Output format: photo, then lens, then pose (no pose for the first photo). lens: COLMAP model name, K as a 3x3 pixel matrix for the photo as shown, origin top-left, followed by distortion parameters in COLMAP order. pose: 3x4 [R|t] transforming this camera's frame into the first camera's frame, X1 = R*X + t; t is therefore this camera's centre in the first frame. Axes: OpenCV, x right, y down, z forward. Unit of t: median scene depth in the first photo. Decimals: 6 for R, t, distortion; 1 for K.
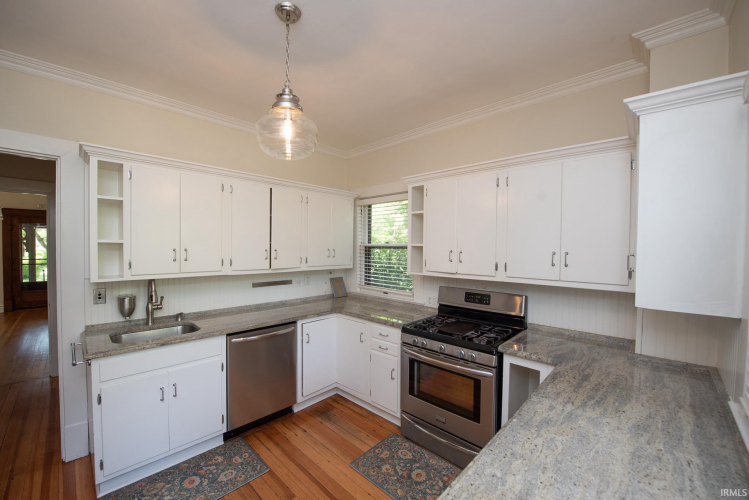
lens RADIAL K [[299.9, 0, 371.5], [0, 299.9, 251.8], [0, 0, 1]] dist [-0.016133, -0.000668]
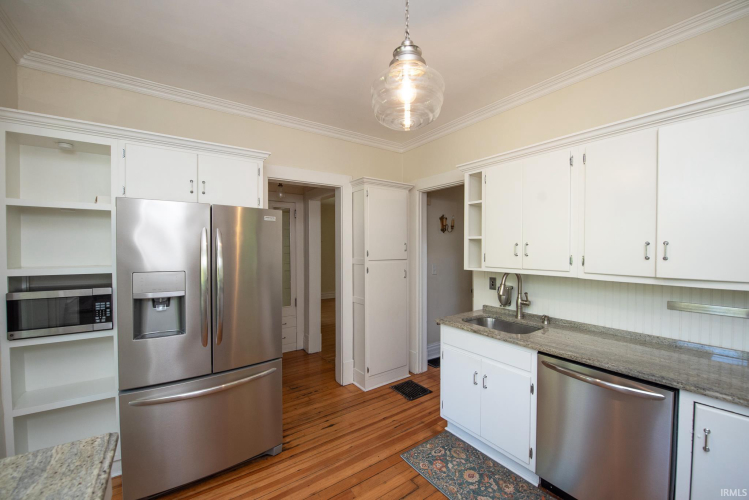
lens RADIAL K [[299.9, 0, 371.5], [0, 299.9, 251.8], [0, 0, 1]] dist [-0.016133, -0.000668]
pose [[-0.190891, 0.008506, -0.981574, 0.377285], [-0.011926, 0.999869, 0.010984, 0.012725], [0.981539, 0.013803, -0.190764, 0.739215]]
